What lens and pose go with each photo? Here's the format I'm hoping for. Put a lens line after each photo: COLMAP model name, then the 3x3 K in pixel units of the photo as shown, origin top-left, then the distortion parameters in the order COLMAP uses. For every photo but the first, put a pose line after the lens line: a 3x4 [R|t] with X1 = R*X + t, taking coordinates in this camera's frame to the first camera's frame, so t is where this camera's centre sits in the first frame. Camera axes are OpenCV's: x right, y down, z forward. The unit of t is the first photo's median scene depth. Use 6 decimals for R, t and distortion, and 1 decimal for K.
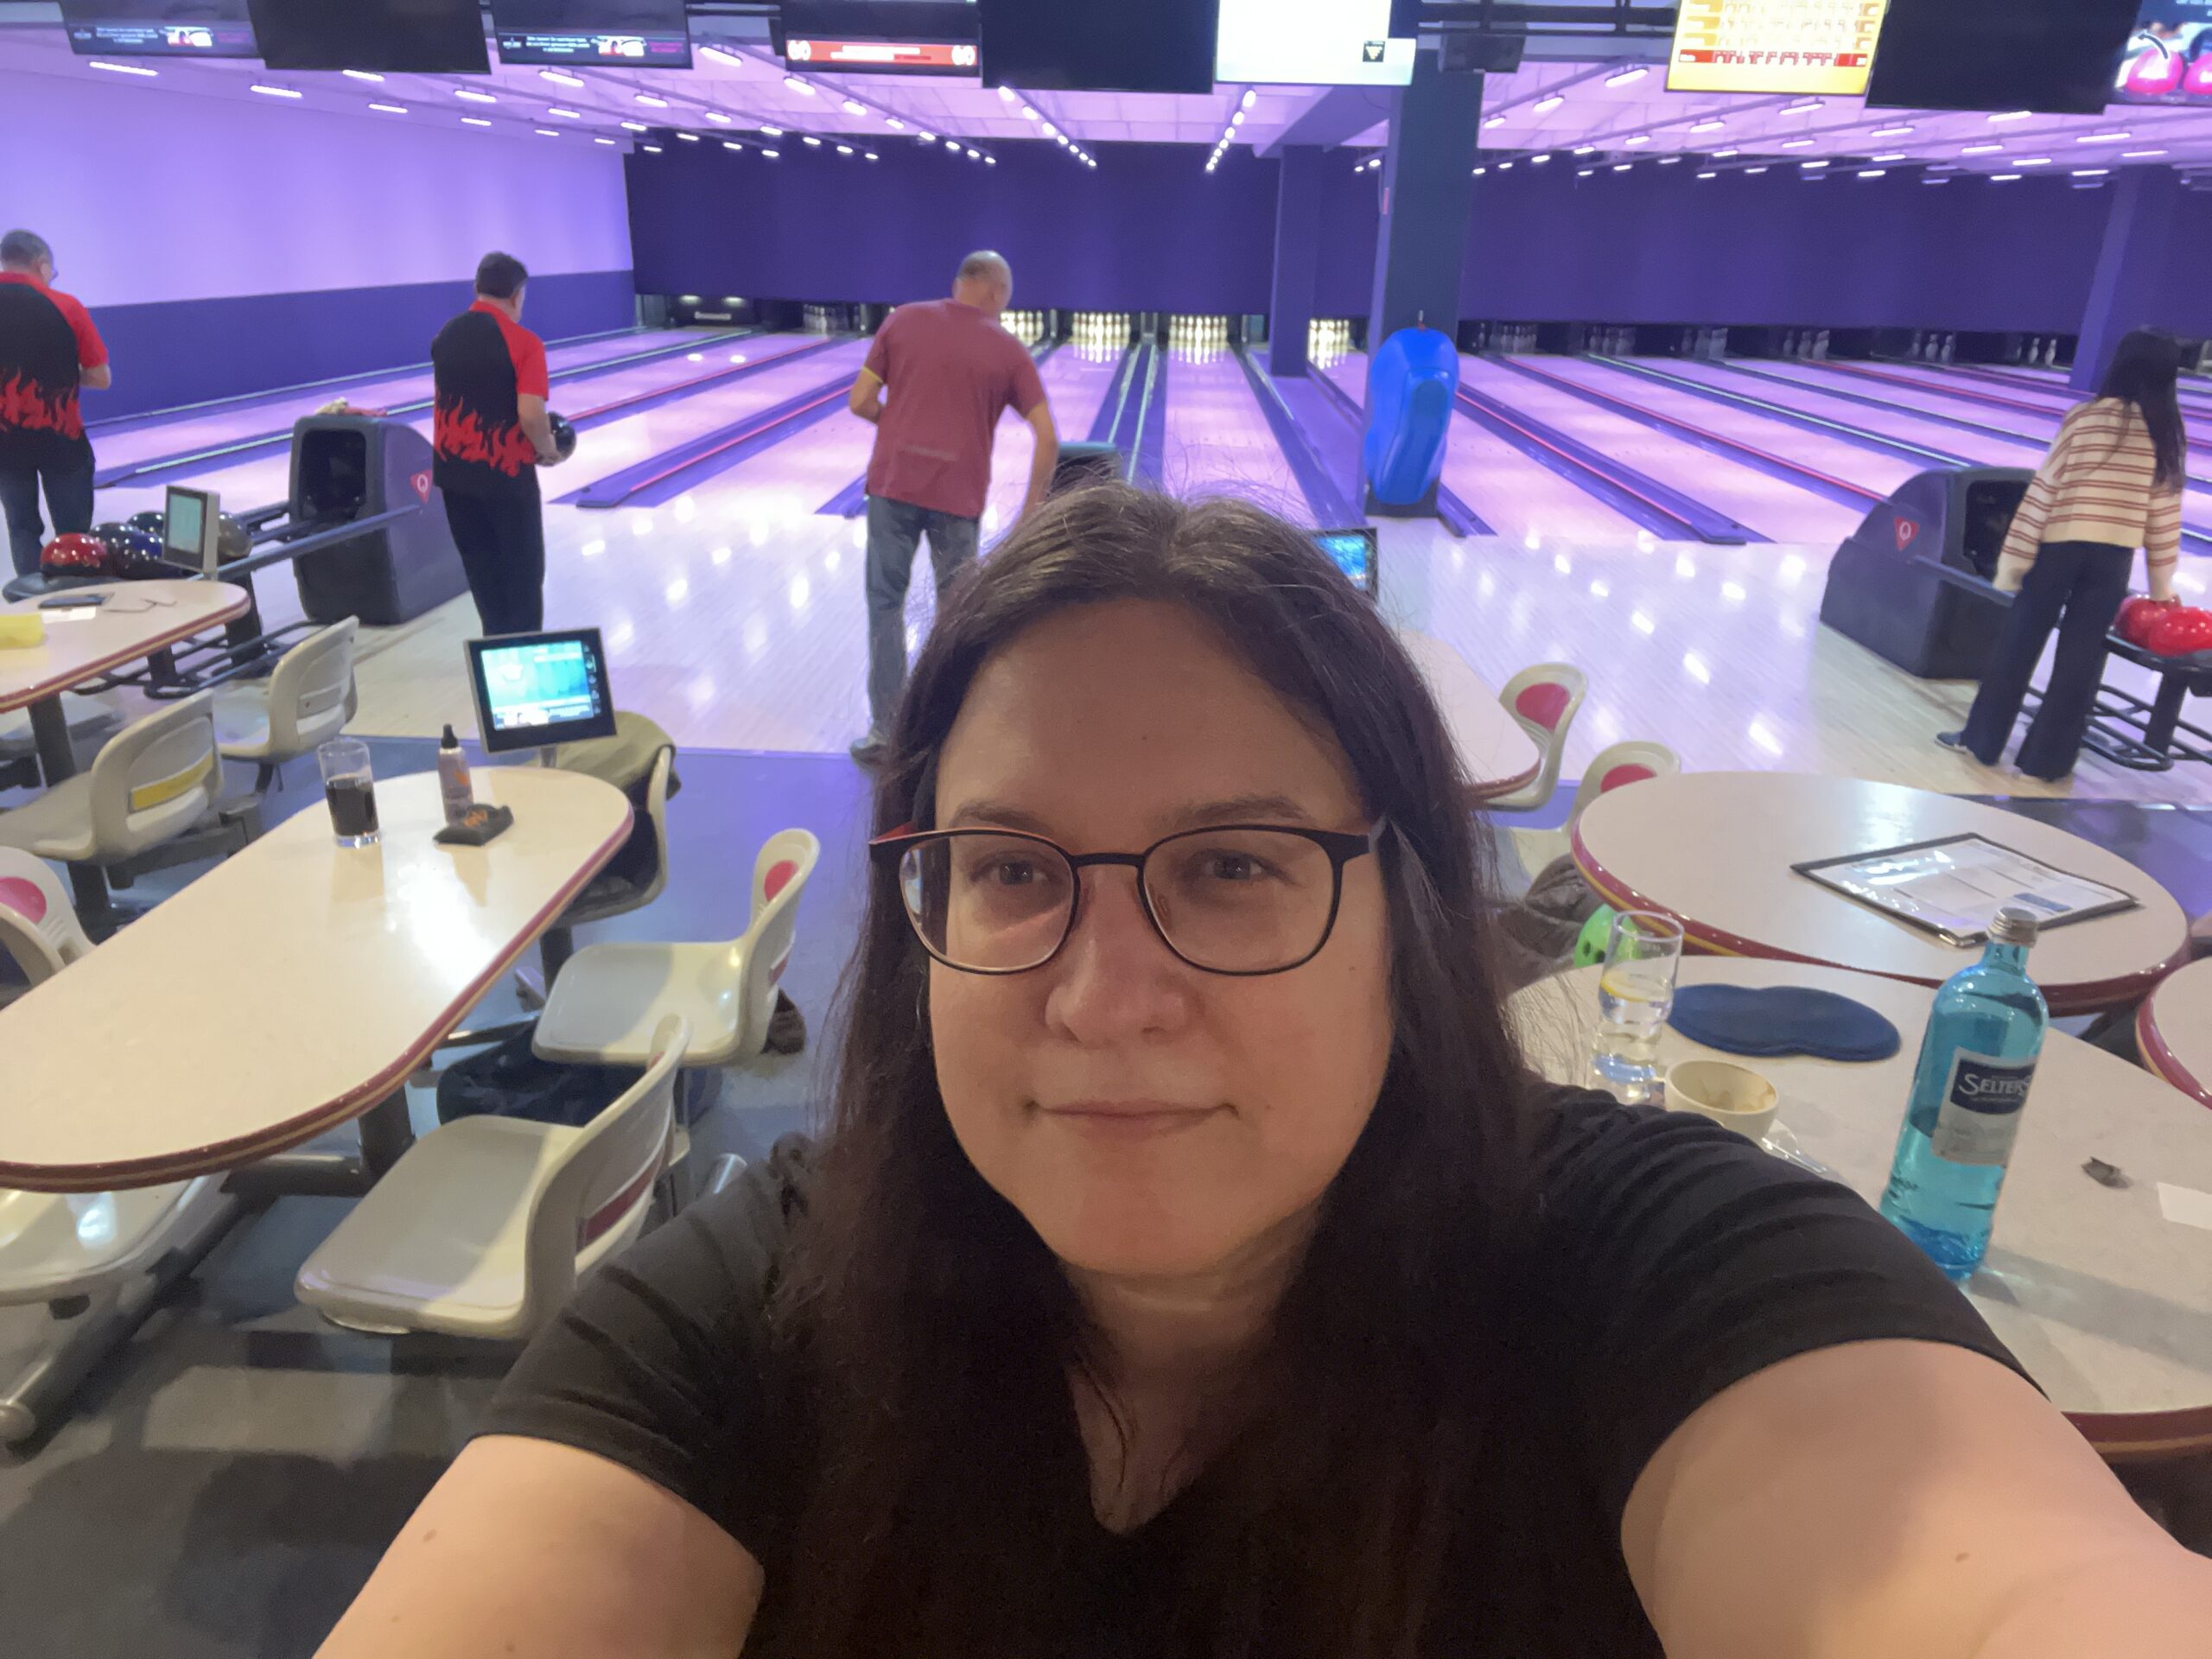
lens RADIAL K [[1434.0, 0, 1112.9], [0, 1434.0, 821.9], [0, 0, 1]] dist [0.061726, -0.049254]
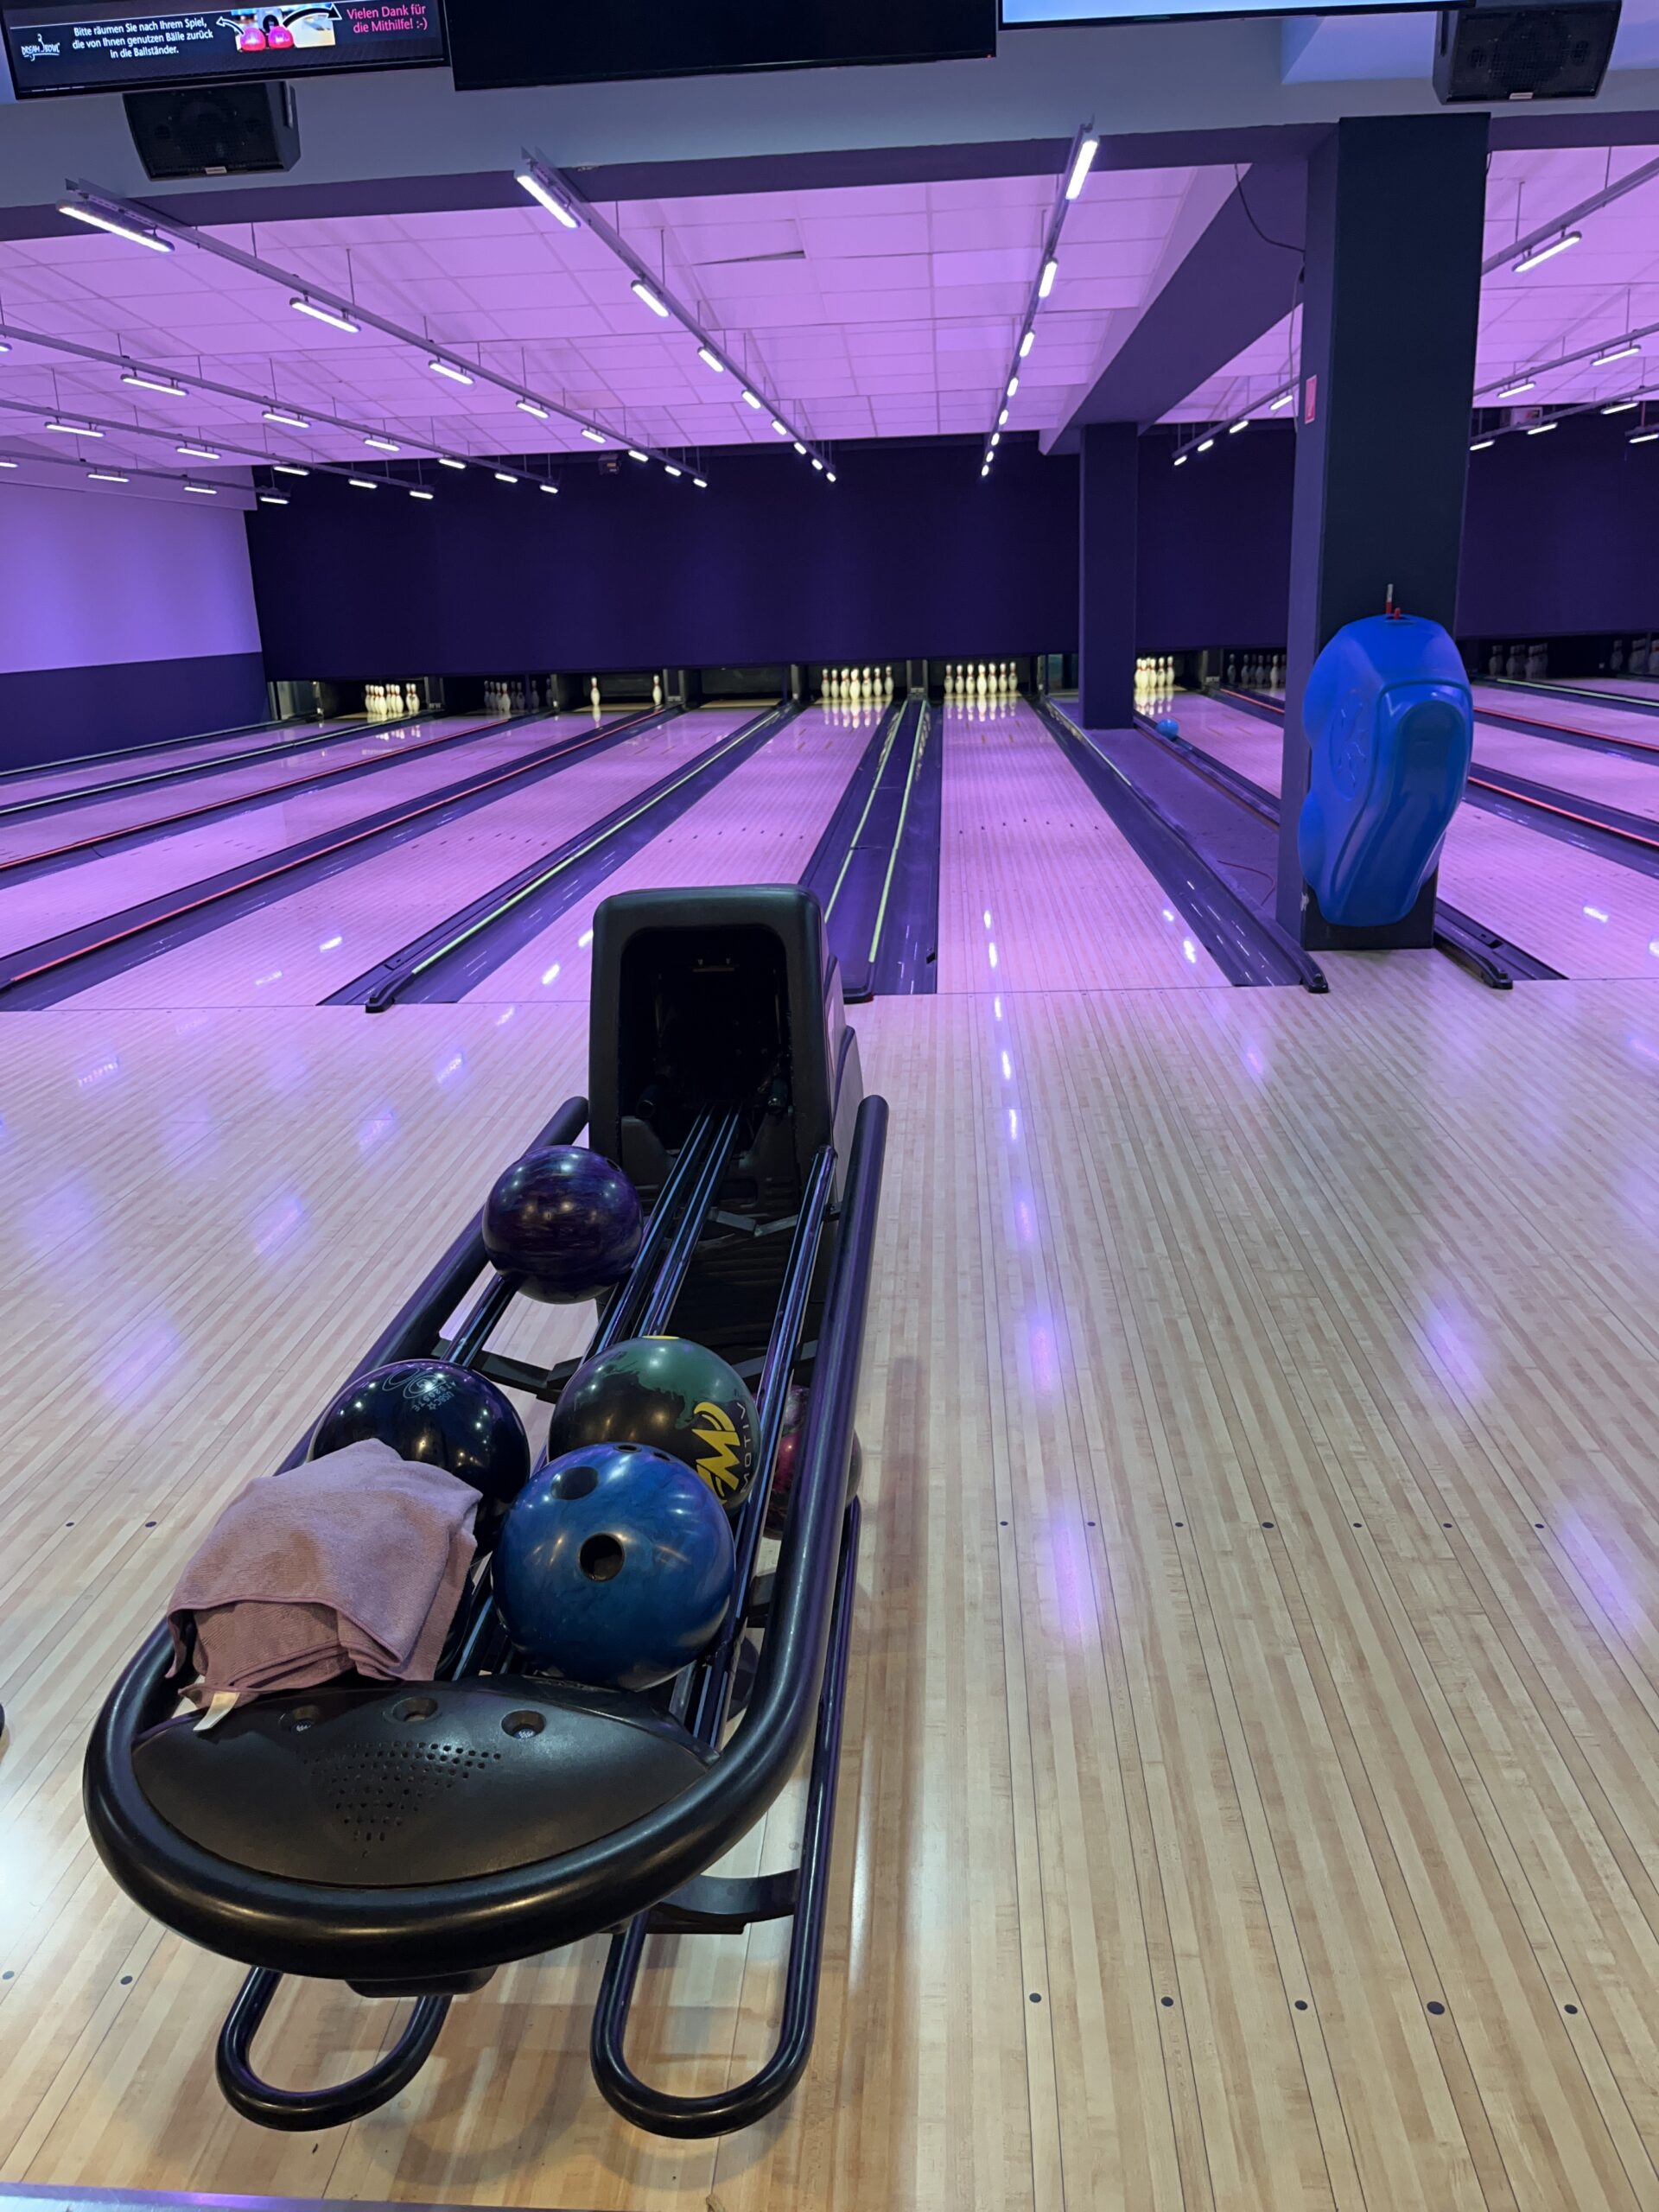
lens RADIAL K [[1676.7, 0, 829.5], [0, 1676.7, 1106.0], [0, 0, 1]] dist [0.066390, -0.109825]
pose [[0.997709, -0.051531, -0.043842, 0.008001], [0.047377, 0.994721, -0.091021, -0.046931], [0.048301, 0.088736, 0.994883, 0.160425]]
